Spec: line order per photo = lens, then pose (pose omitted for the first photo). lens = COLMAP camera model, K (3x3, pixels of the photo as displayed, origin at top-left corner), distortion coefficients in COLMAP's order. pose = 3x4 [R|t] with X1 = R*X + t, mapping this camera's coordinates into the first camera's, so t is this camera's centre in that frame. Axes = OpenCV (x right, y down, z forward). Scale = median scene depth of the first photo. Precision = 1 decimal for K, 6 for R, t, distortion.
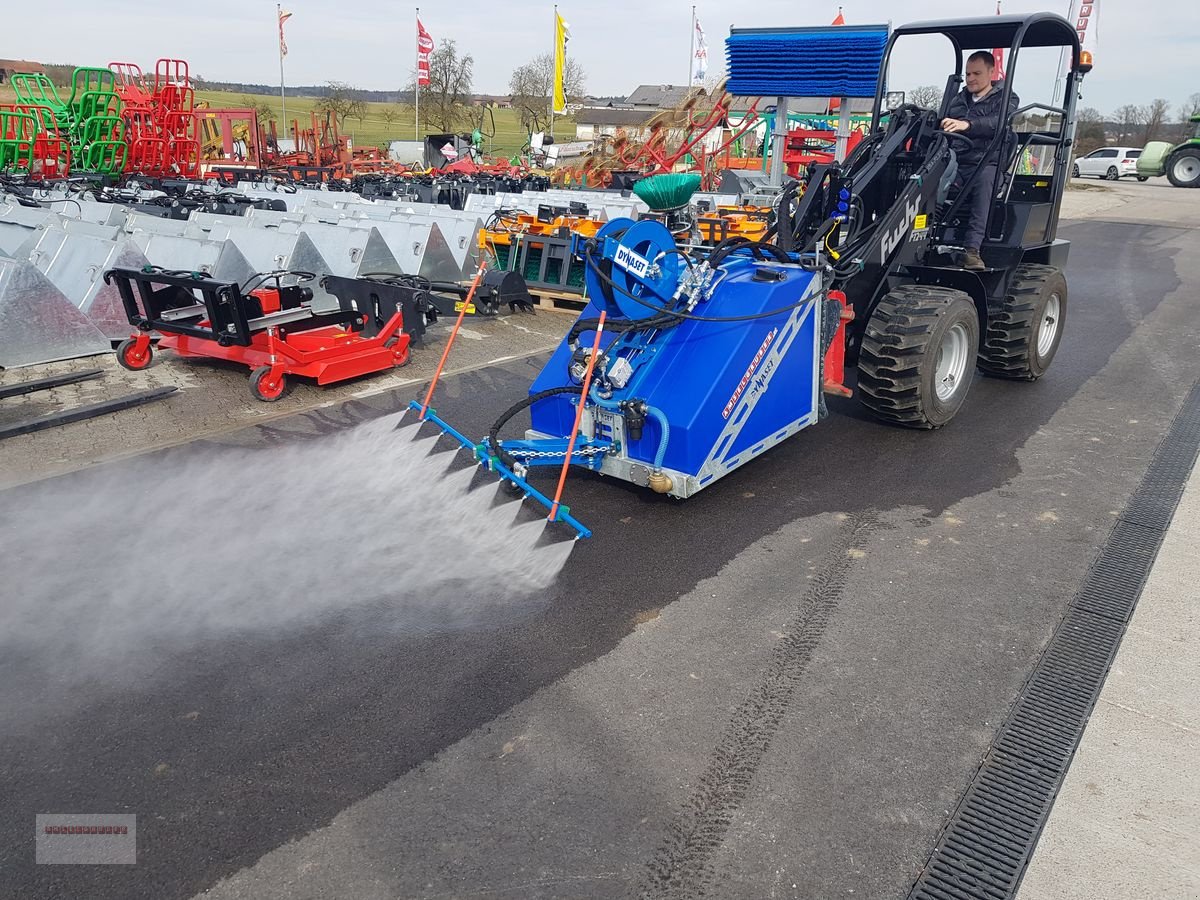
lens RADIAL K [[924.2, 0, 577.1], [0, 924.2, 449.9], [0, 0, 1]] dist [0.051006, -0.090046]
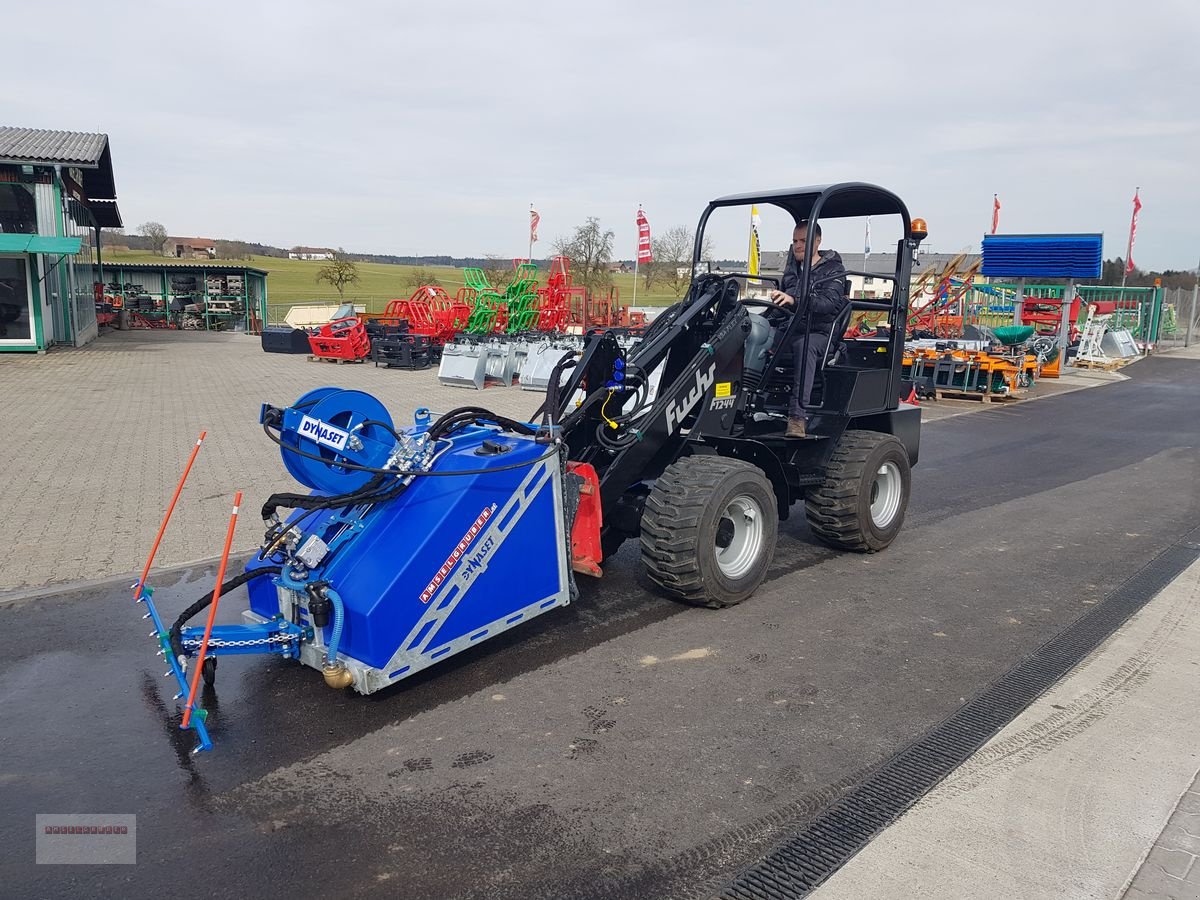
lens RADIAL K [[924.2, 0, 578.3], [0, 924.2, 453.3], [0, 0, 1]] dist [0.051006, -0.090046]
pose [[0.999958, 0.005938, -0.006978, 0.243243], [-0.006966, 0.987416, -0.157990, -0.027970], [0.005952, 0.158032, 0.987416, 0.058877]]
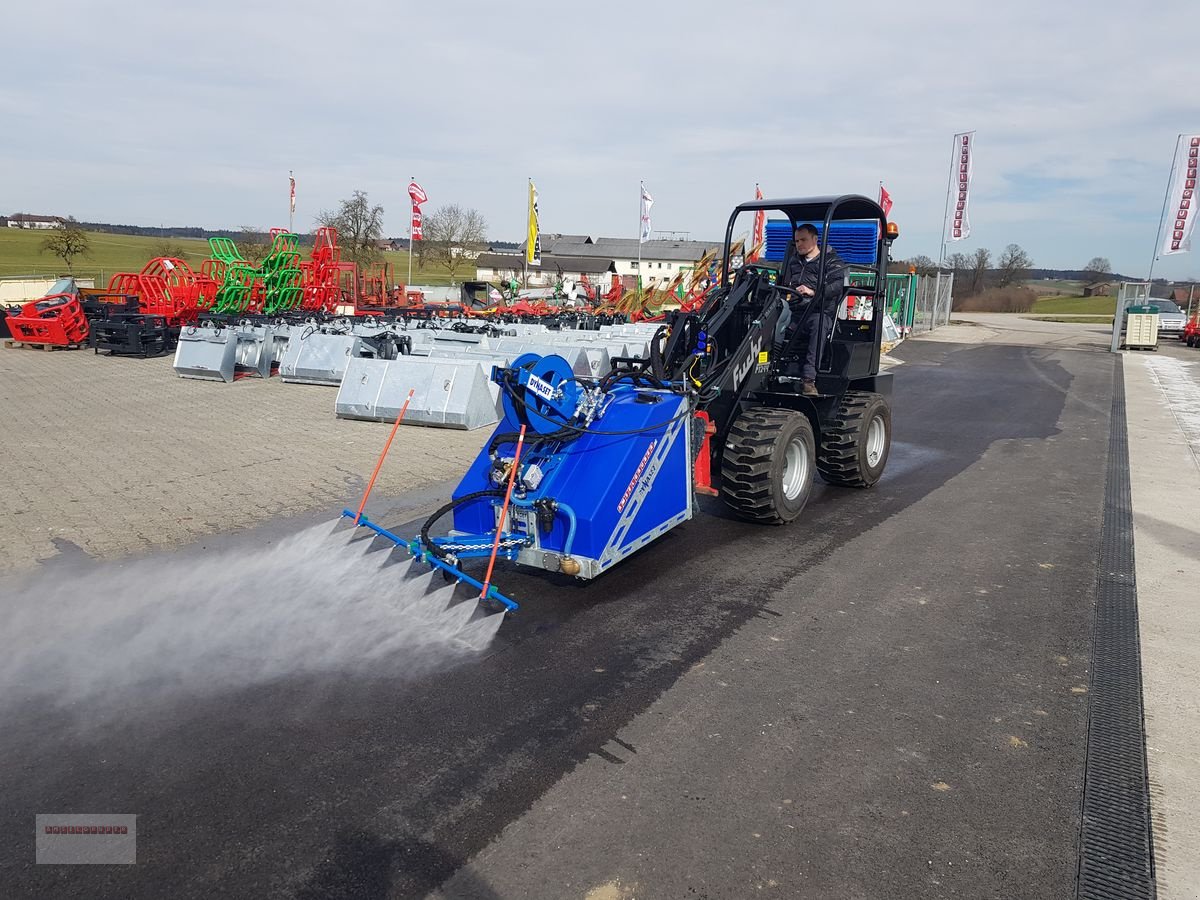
lens RADIAL K [[924.2, 0, 592.0], [0, 924.2, 433.6], [0, 0, 1]] dist [0.051006, -0.090046]
pose [[0.987962, -0.013032, 0.154148, -0.048625], [0.037305, 0.987109, -0.155643, 0.039999], [-0.150133, 0.159520, 0.975712, -0.157380]]
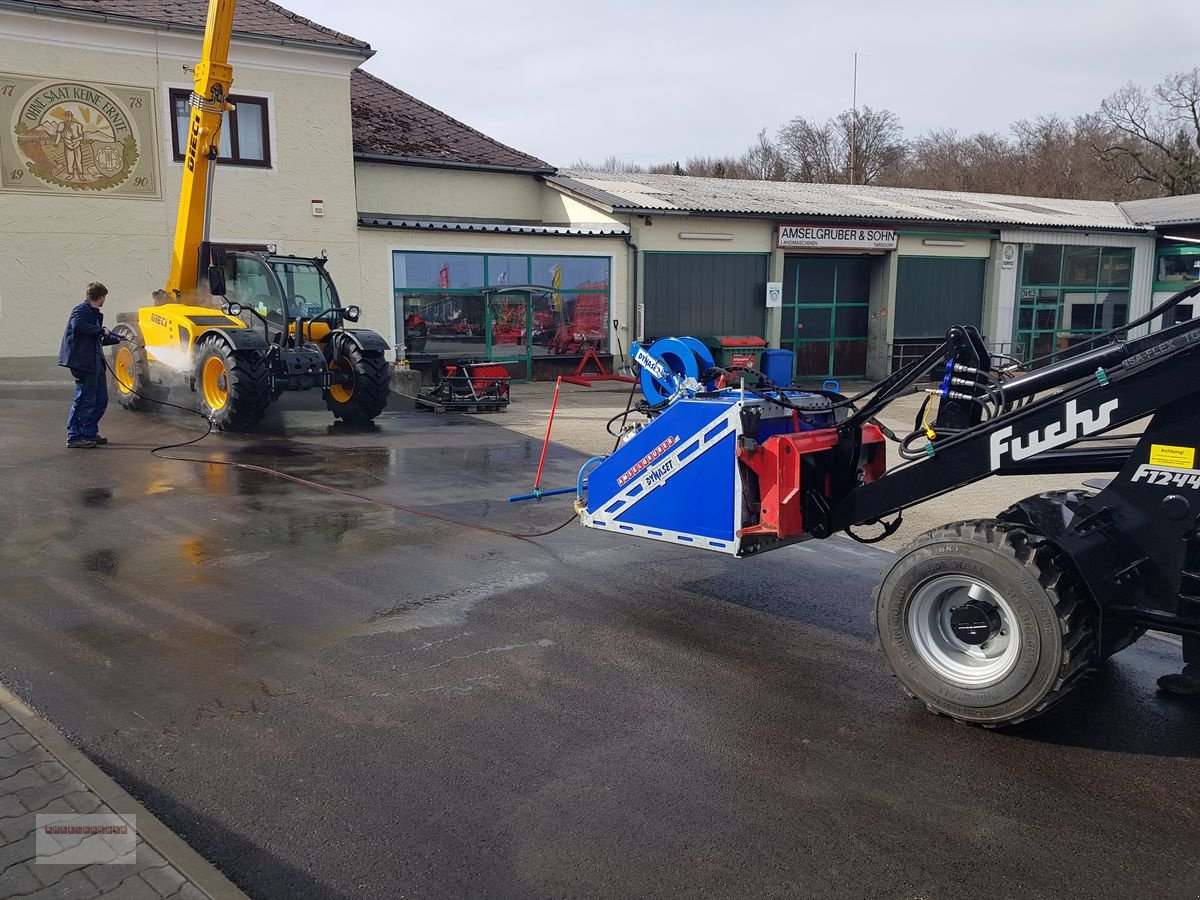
lens RADIAL K [[924.2, 0, 594.3], [0, 924.2, 459.8], [0, 0, 1]] dist [0.051006, -0.090046]
pose [[0.026468, 0.189543, -0.981516, 1.081601], [-0.409591, 0.897714, 0.162314, -0.199225], [0.911885, 0.397723, 0.101396, 0.634233]]
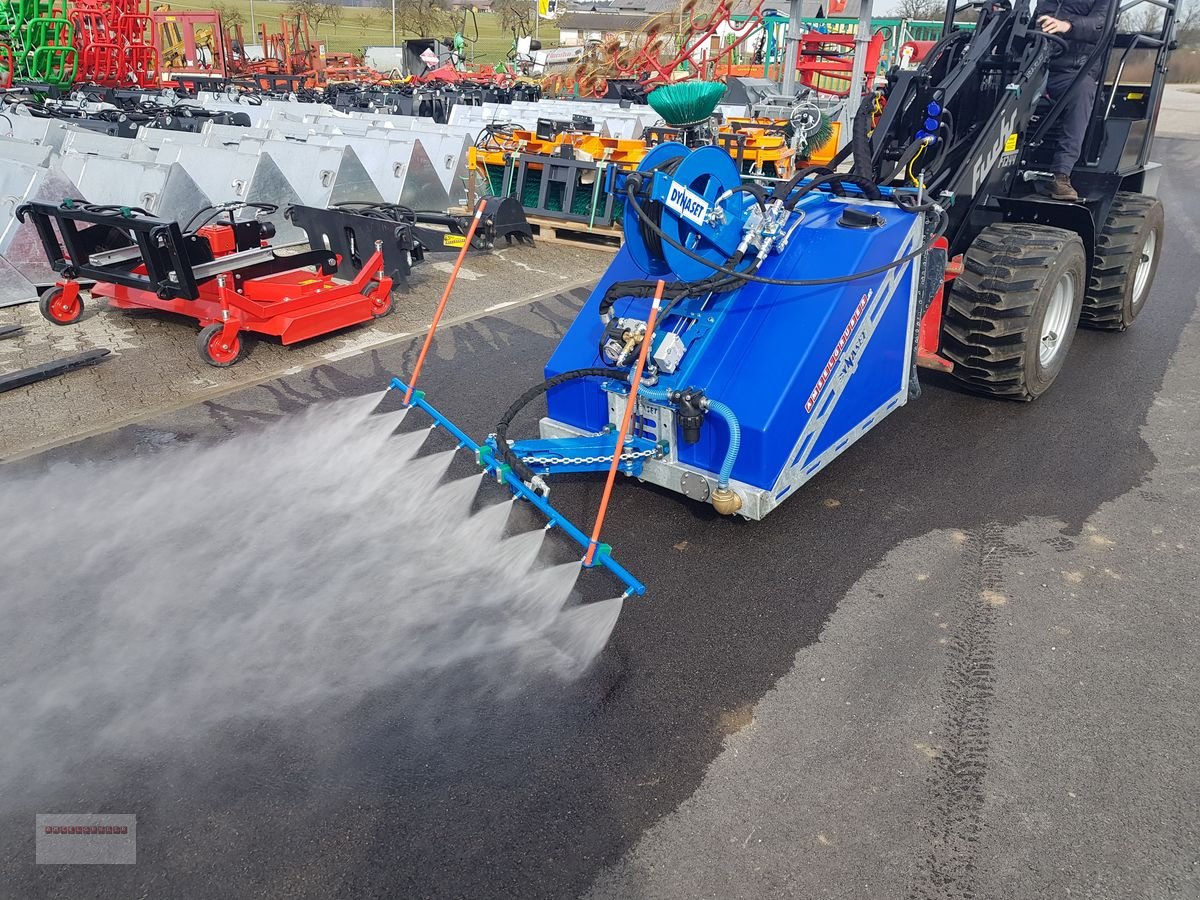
lens RADIAL K [[924.2, 0, 588.1], [0, 924.2, 443.8], [0, 0, 1]] dist [0.051006, -0.090046]
pose [[0.999672, -0.010474, 0.023382, -0.030091], [0.008526, 0.996604, 0.081899, -0.055304], [-0.024161, -0.081673, 0.996366, 0.184952]]
